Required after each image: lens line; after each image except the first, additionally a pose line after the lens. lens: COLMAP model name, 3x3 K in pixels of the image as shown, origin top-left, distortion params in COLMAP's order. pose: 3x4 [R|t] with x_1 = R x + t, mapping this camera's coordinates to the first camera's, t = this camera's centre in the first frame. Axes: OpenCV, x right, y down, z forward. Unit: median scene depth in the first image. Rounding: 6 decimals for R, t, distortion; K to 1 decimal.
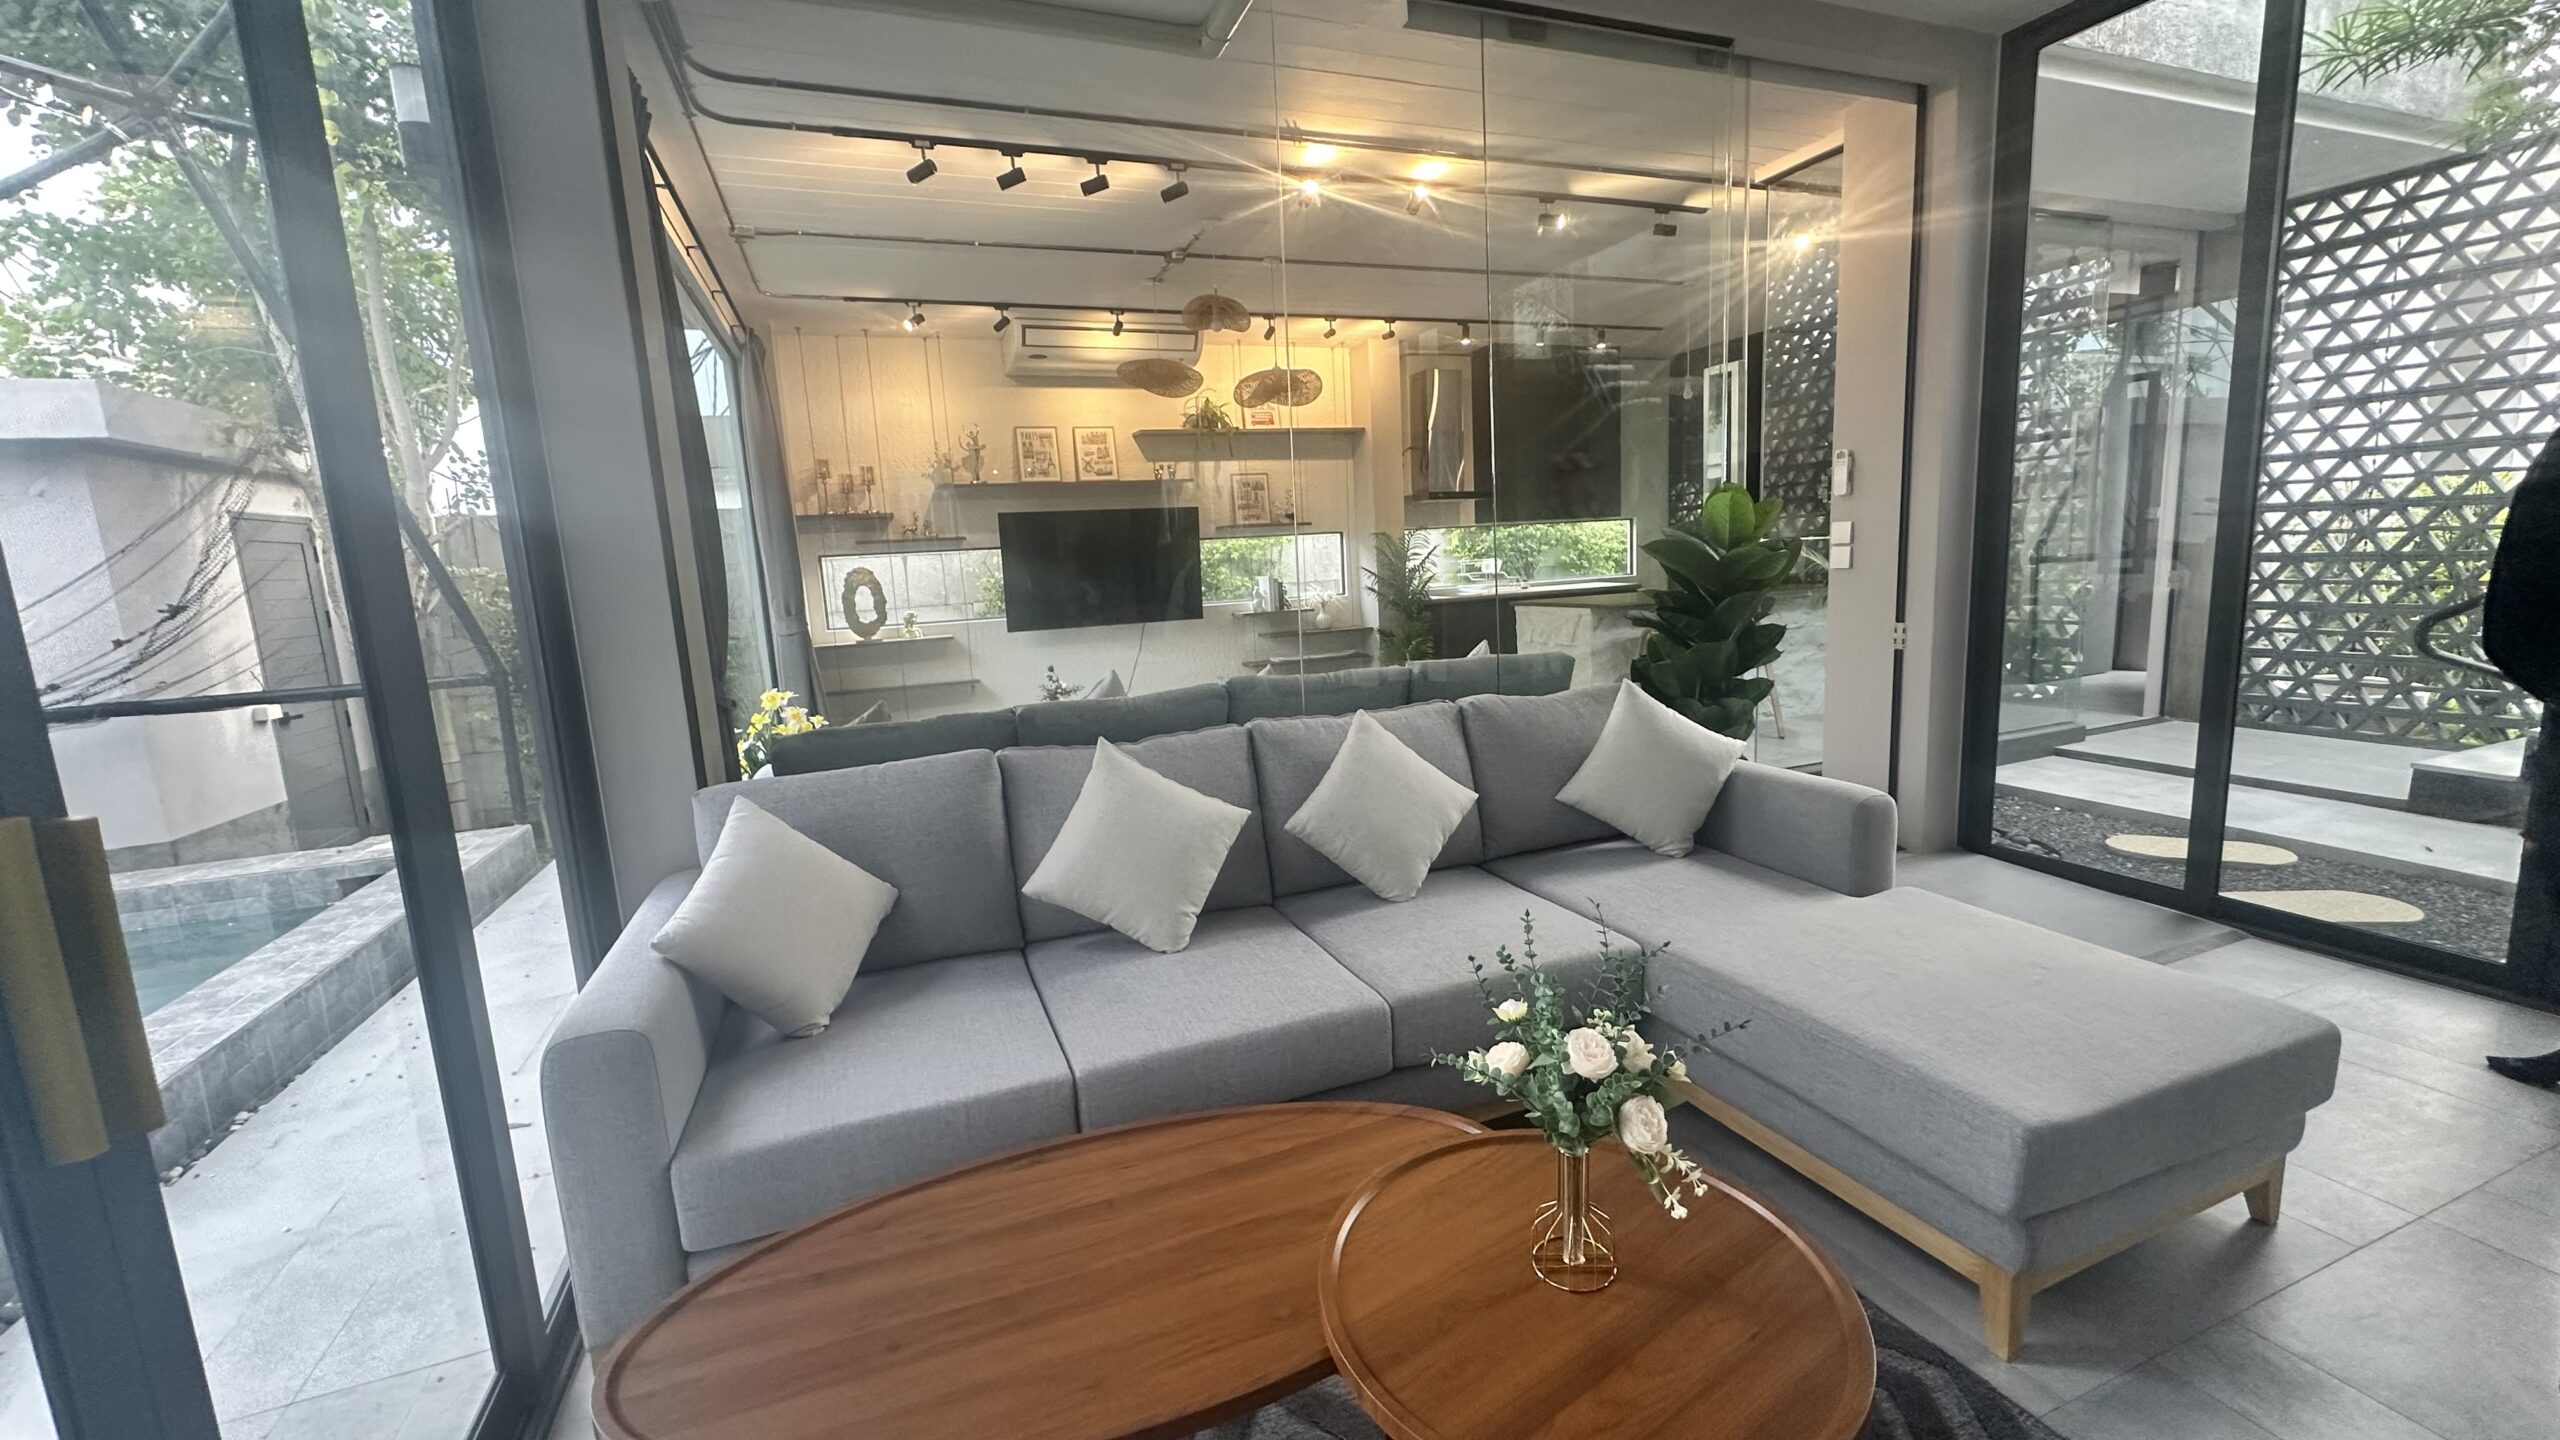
lens RADIAL K [[1010.6, 0, 1274.7], [0, 1010.6, 712.9], [0, 0, 1]] dist [-0.000249, 0.000073]
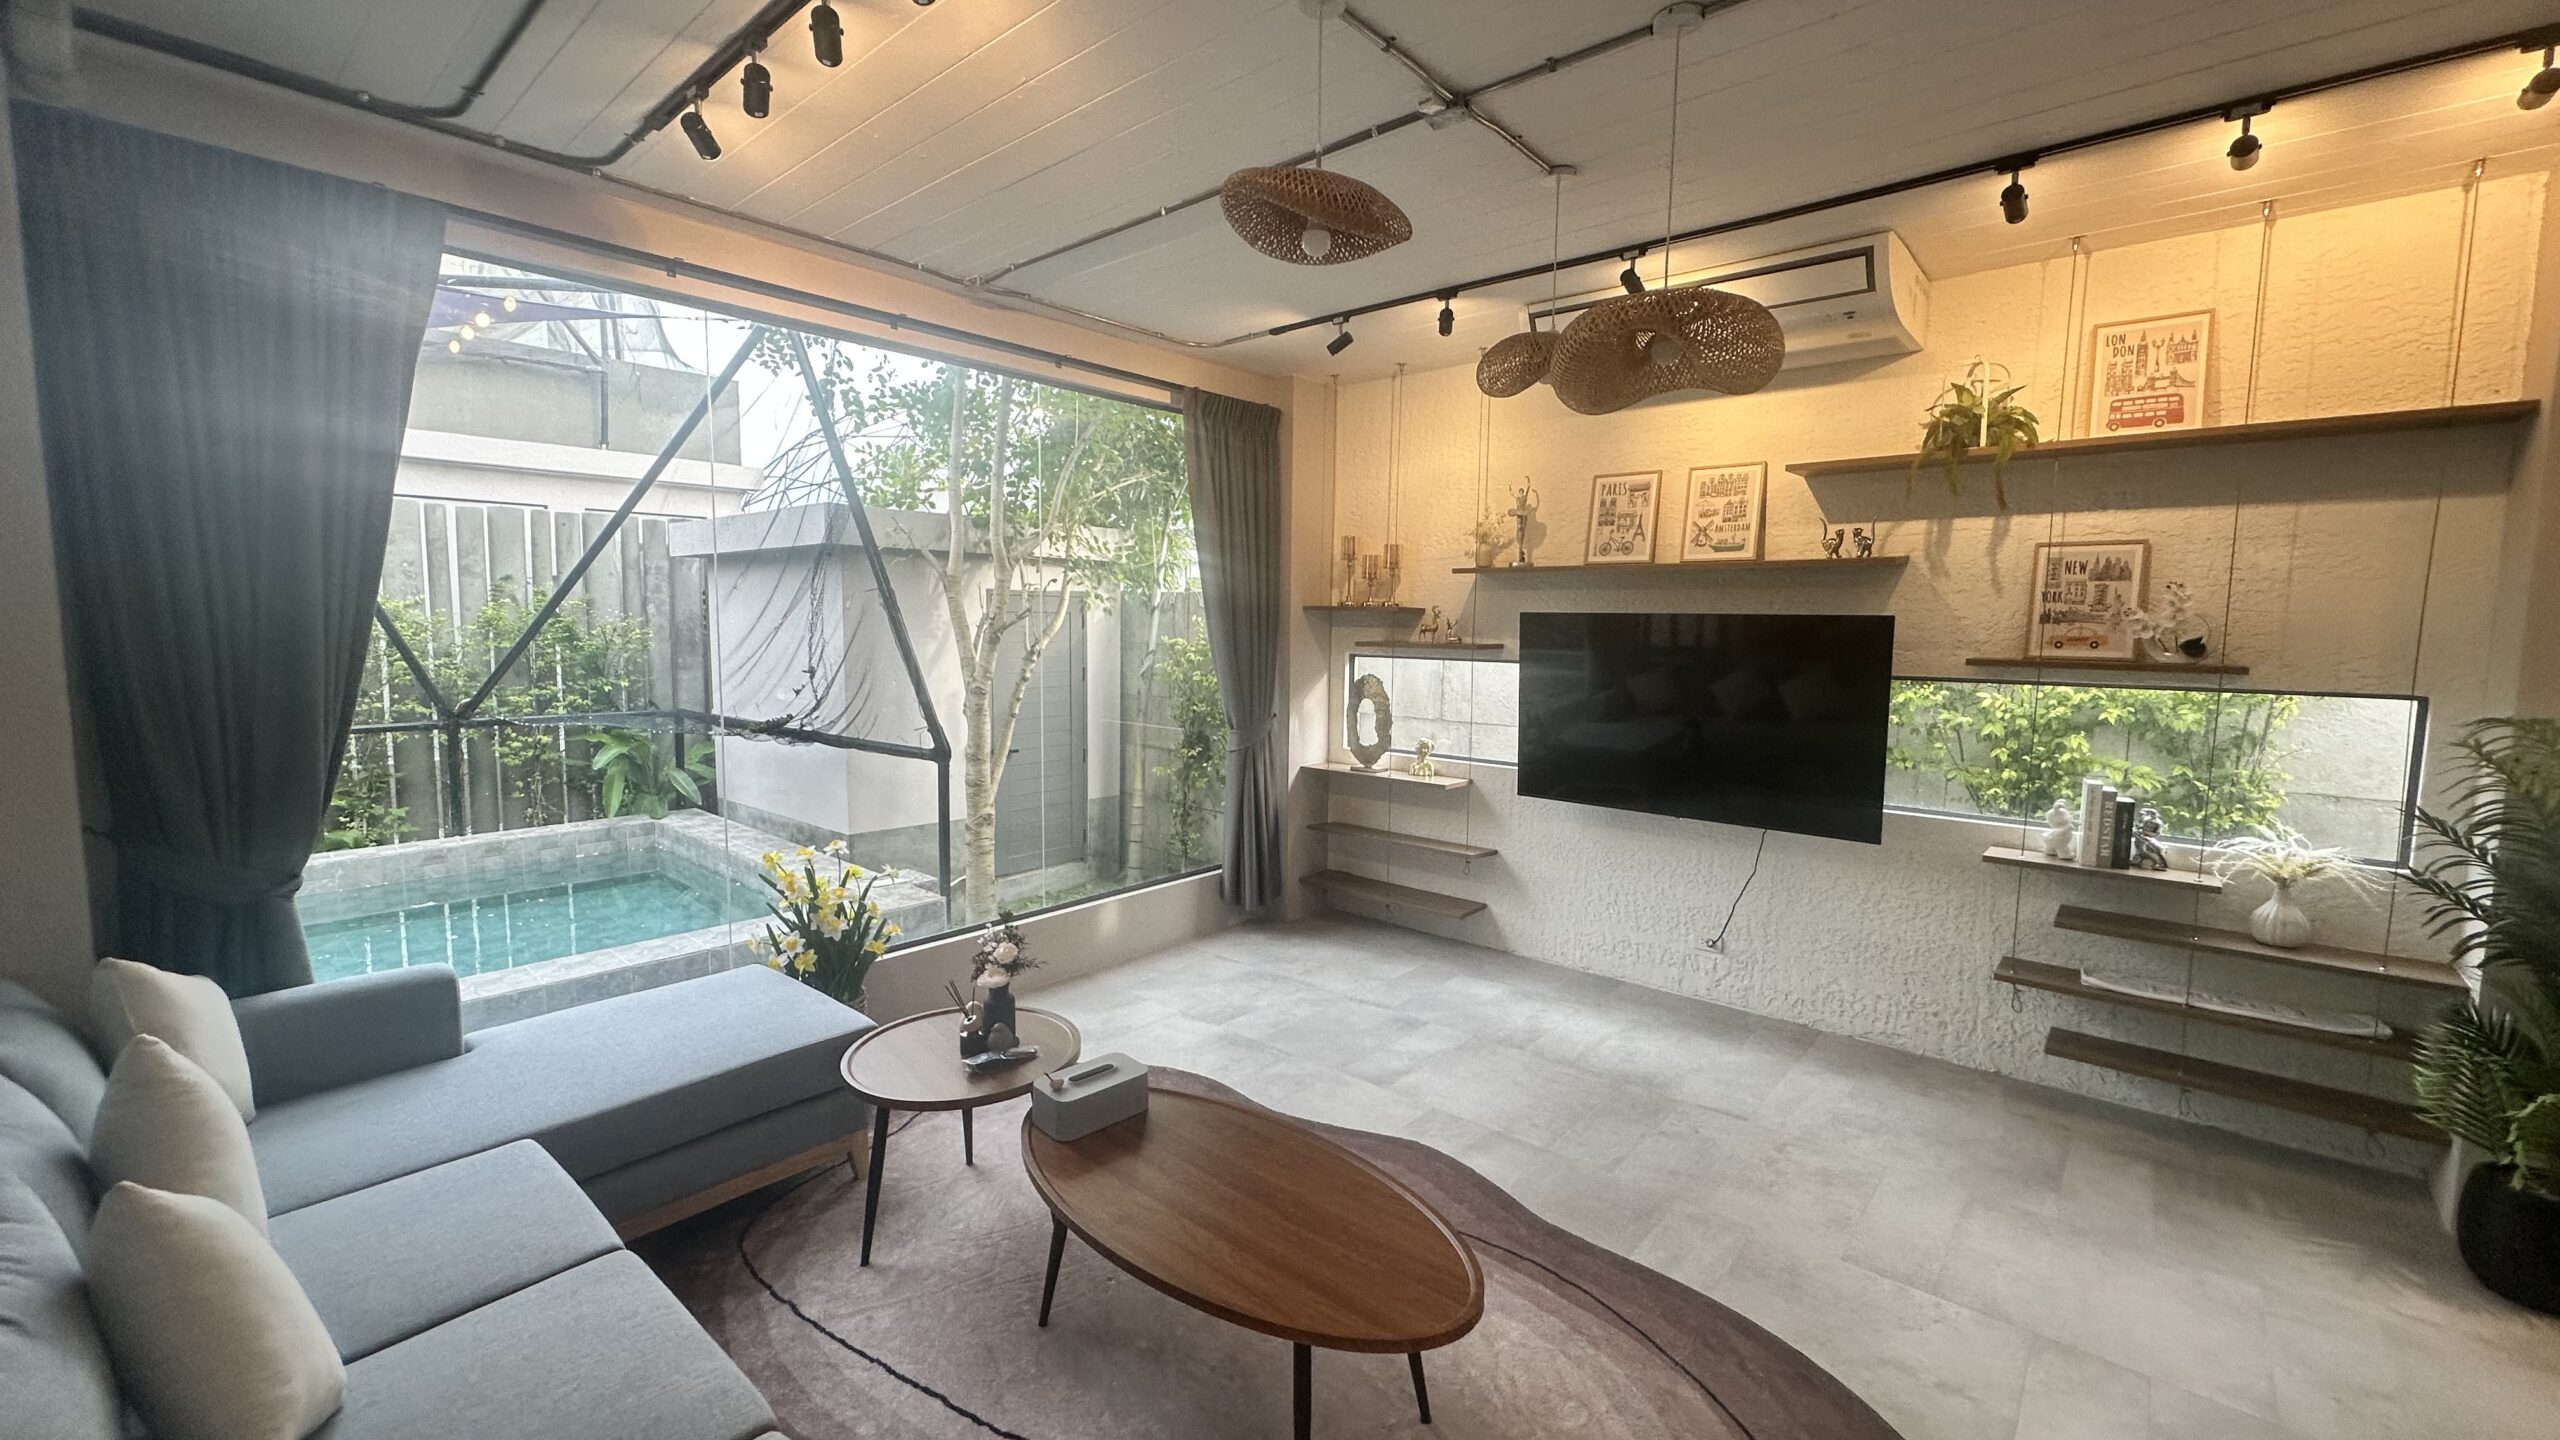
lens RADIAL K [[1010.6, 0, 1274.7], [0, 1010.6, 712.9], [0, 0, 1]] dist [-0.000249, 0.000073]
pose [[0.451284, 0.139106, -0.881472, 0.221812], [-0.177958, 0.981964, 0.063856, -0.139353], [0.874456, 0.128048, 0.467900, 0.535895]]
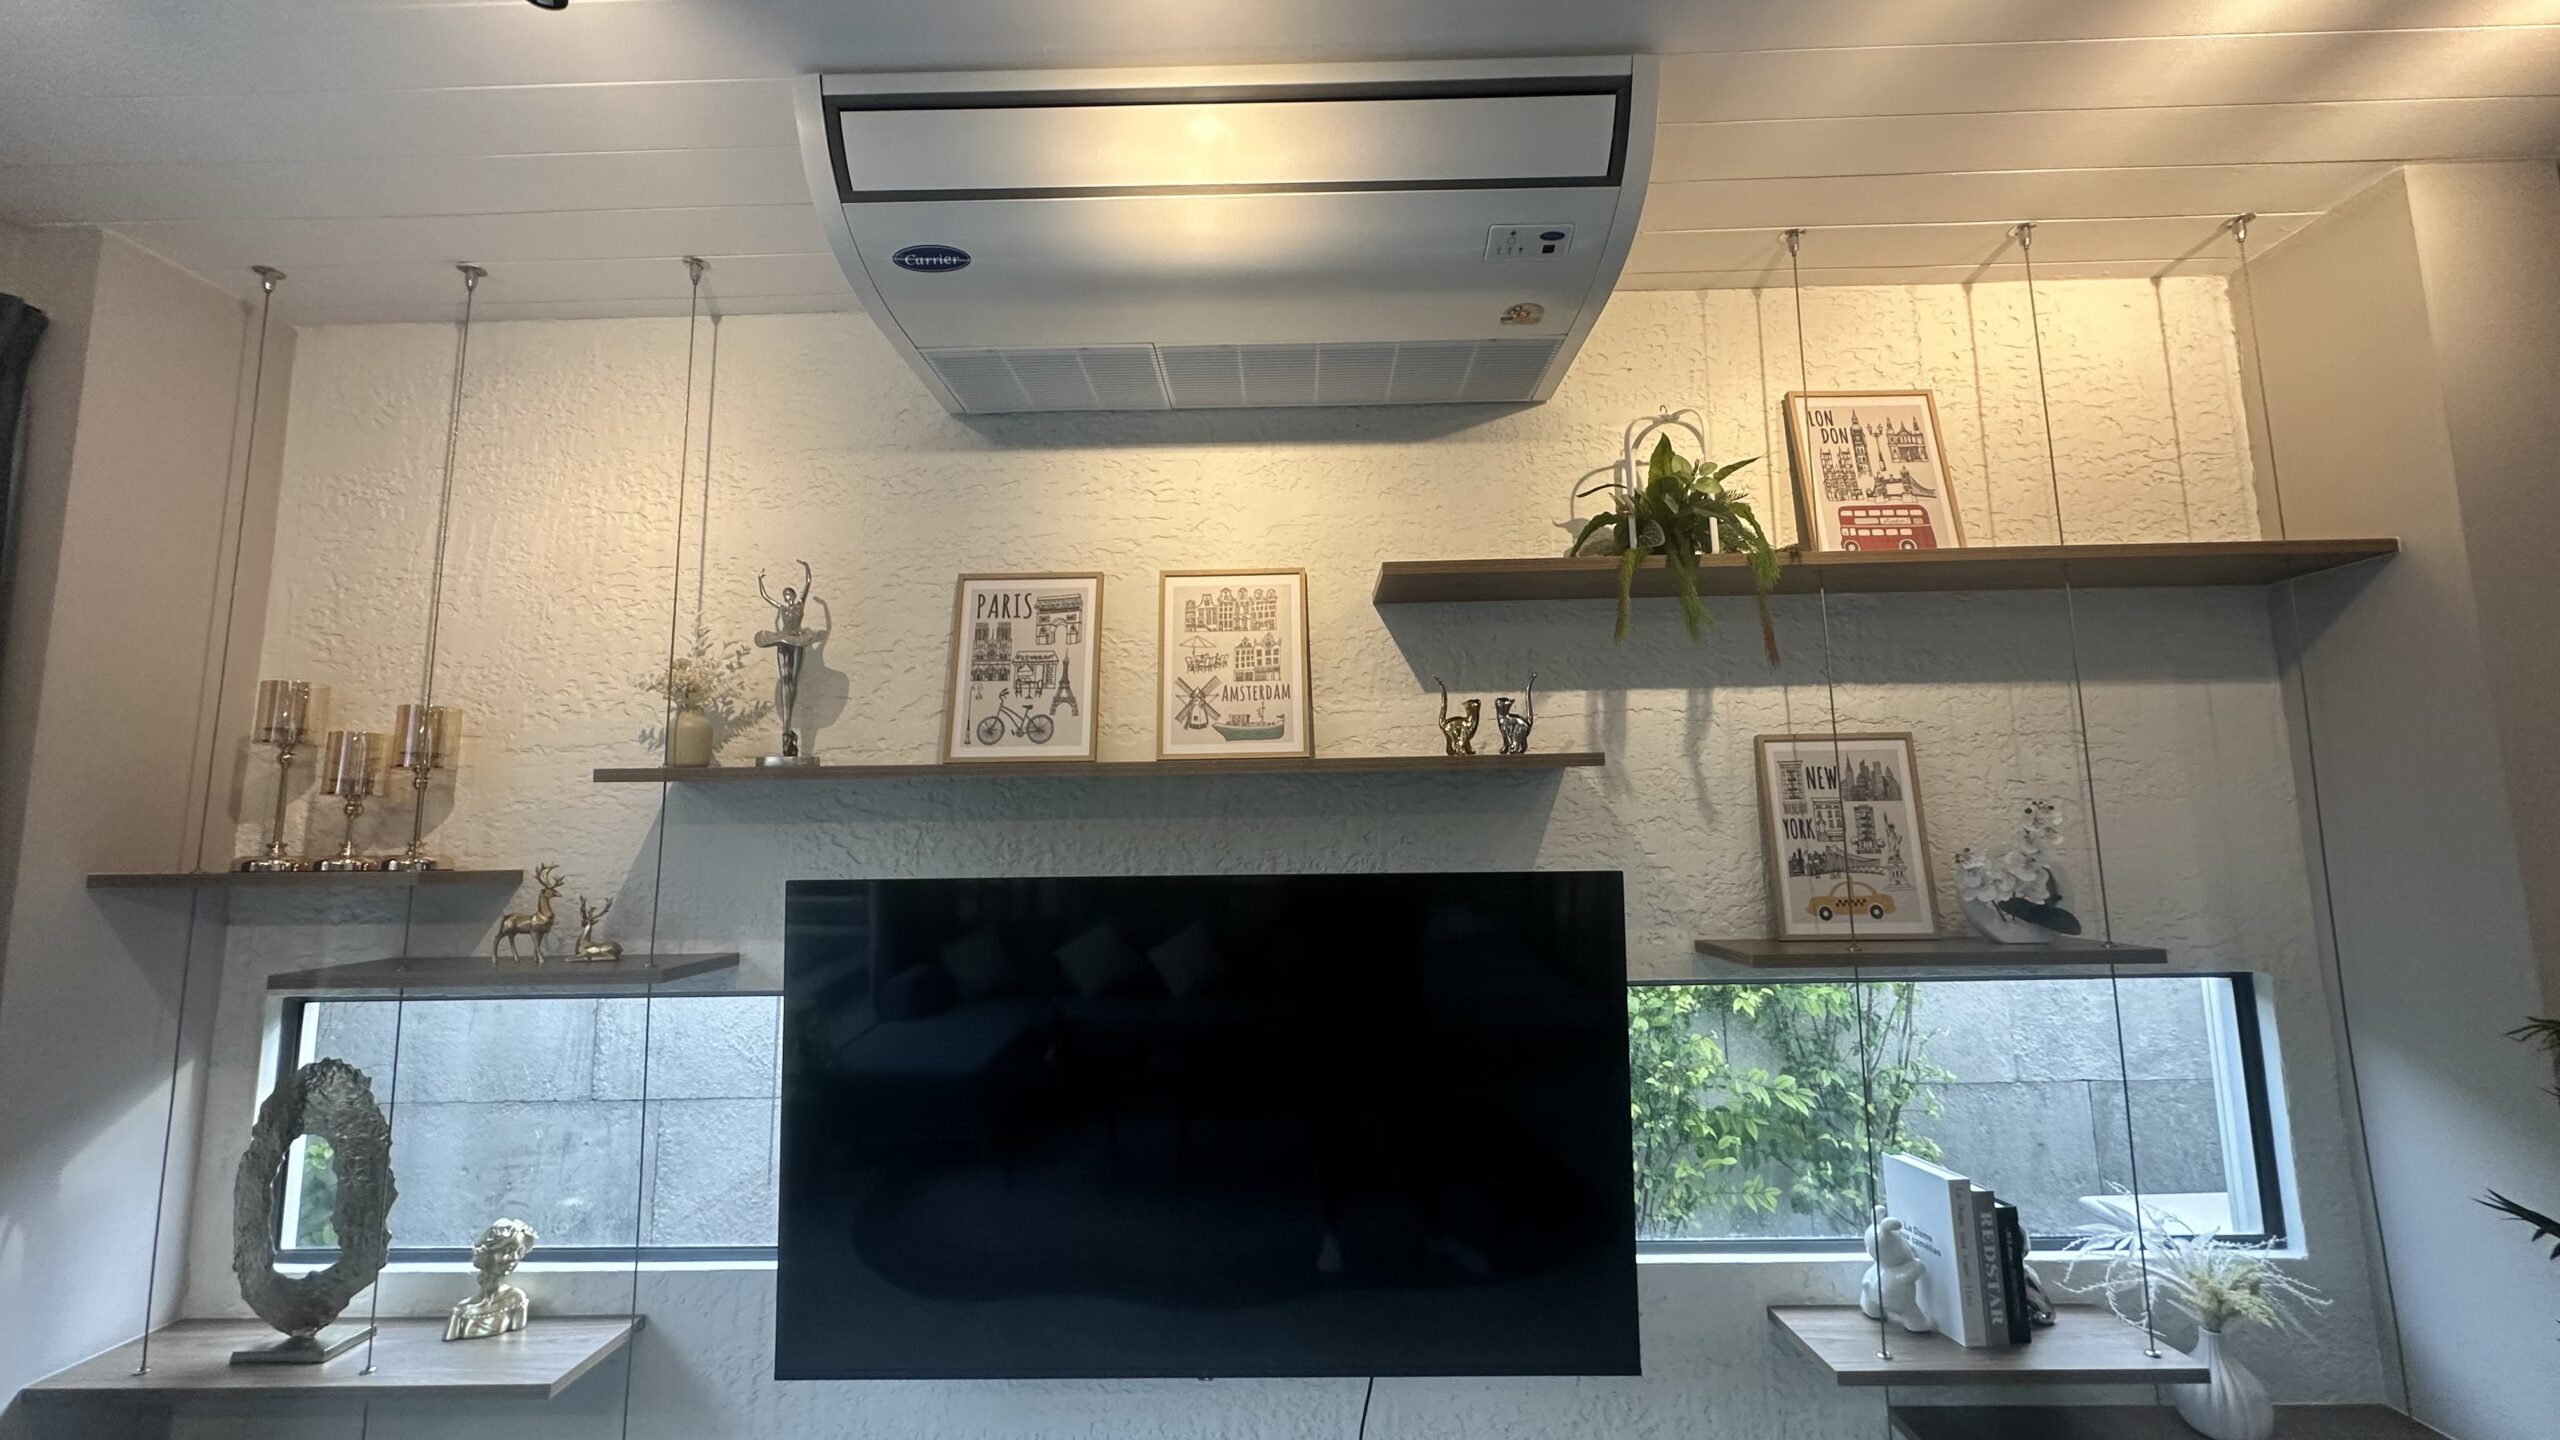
lens RADIAL K [[1010.6, 0, 1274.7], [0, 1010.6, 712.9], [0, 0, 1]] dist [-0.000249, 0.000073]
pose [[0.920473, -0.010656, -0.390660, -0.058473], [-0.094307, 0.964029, -0.248502, -0.176289], [0.379256, 0.265582, 0.886359, 0.765511]]
